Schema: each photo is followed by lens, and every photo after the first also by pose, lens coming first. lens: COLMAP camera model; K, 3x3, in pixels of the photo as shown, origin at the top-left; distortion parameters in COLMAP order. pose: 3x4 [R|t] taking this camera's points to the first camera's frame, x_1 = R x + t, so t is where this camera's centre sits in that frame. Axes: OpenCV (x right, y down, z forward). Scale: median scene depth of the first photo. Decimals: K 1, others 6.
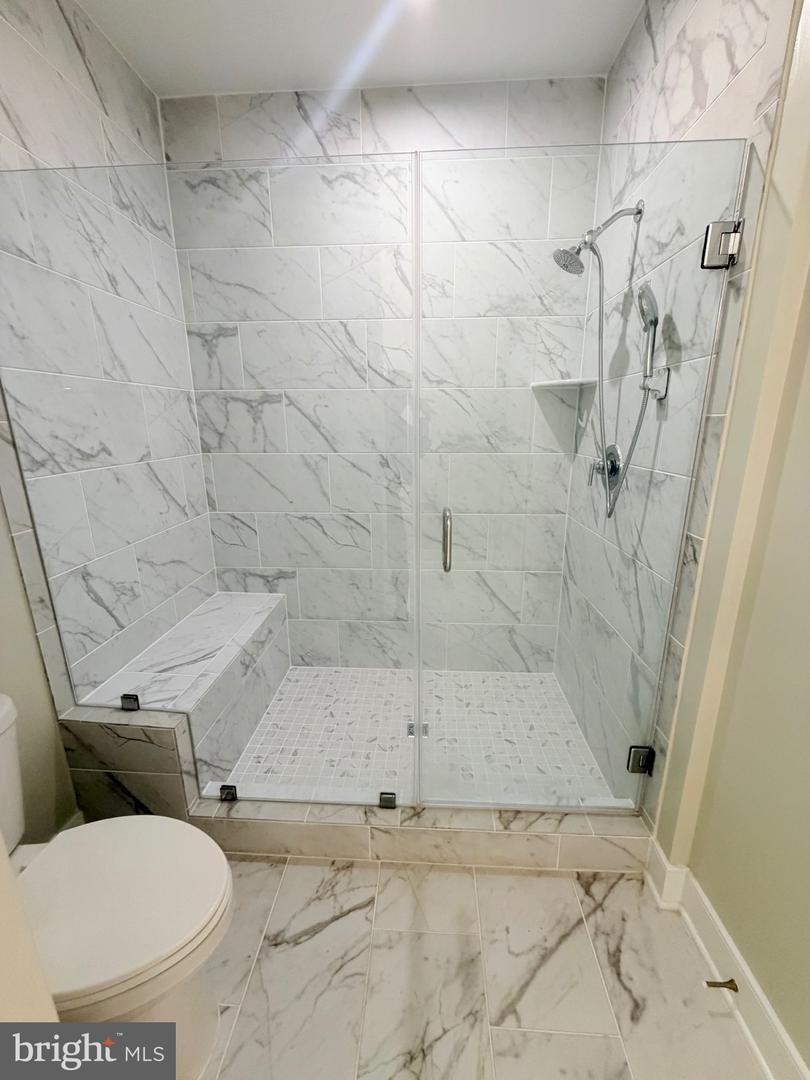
lens RADIAL K [[433.9, 0, 399.6], [0, 433.9, 534.8], [0, 0, 1]] dist [0.003768, 0.000366]
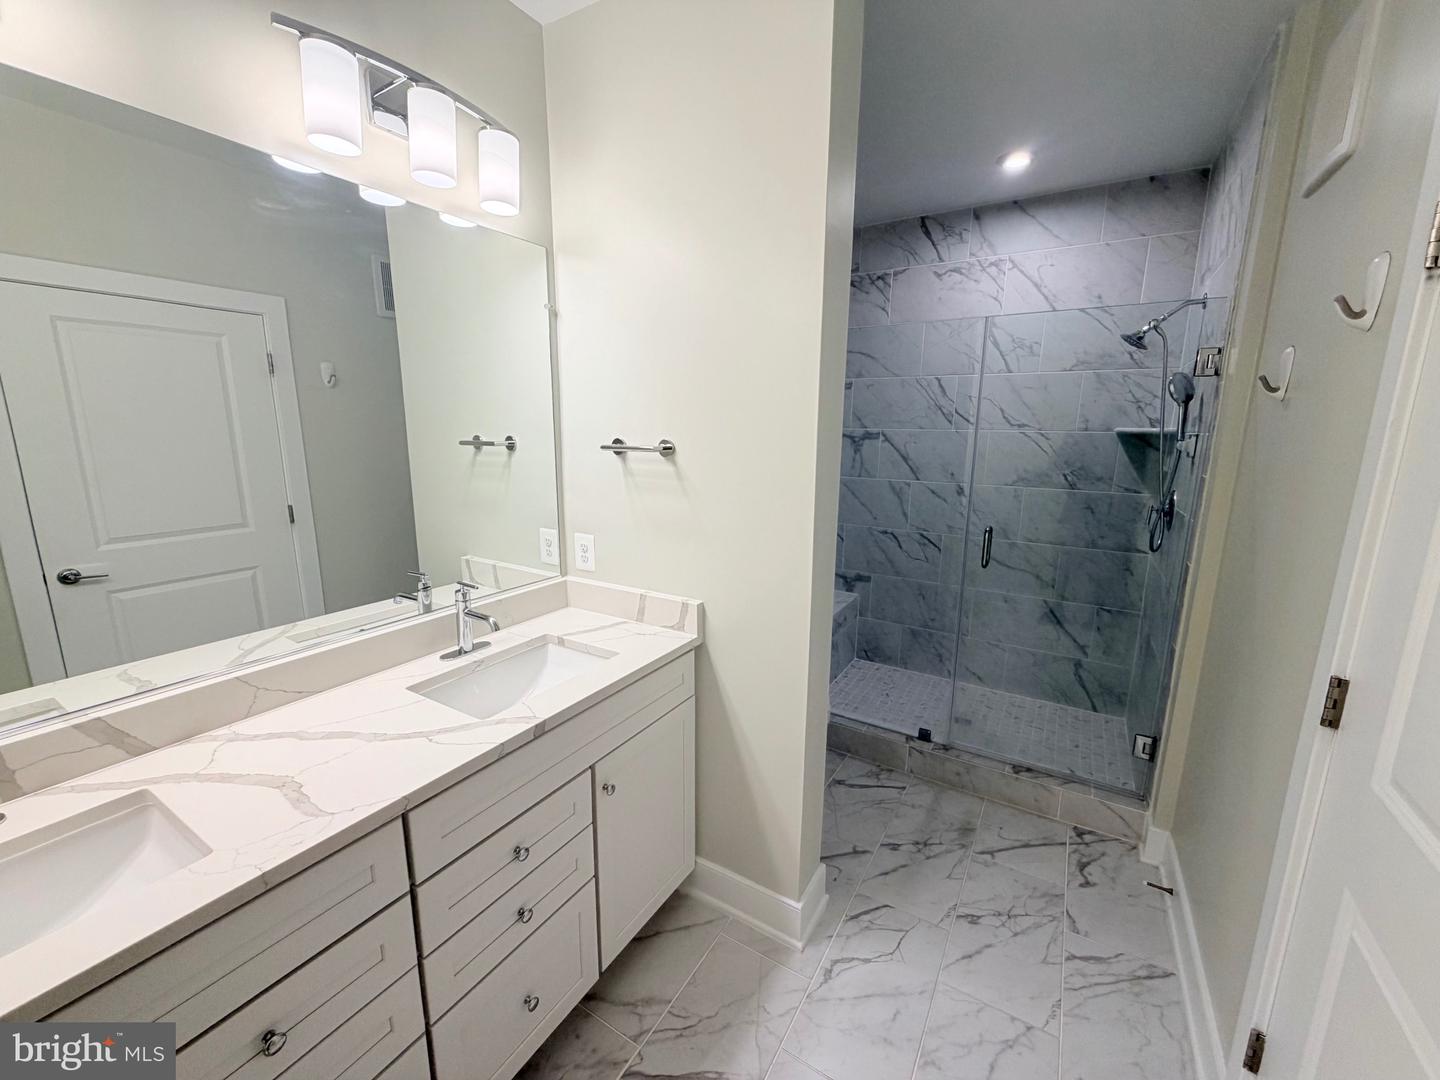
lens RADIAL K [[578.6, 0, 717.8], [0, 578.6, 542.8], [0, 0, 1]] dist [0.003768, 0.000366]
pose [[0.884416, 0.109587, -0.453651, 0.114751], [-0.134252, 0.990694, -0.022413, 0.098276], [0.446973, 0.080726, 0.890898, -0.709979]]
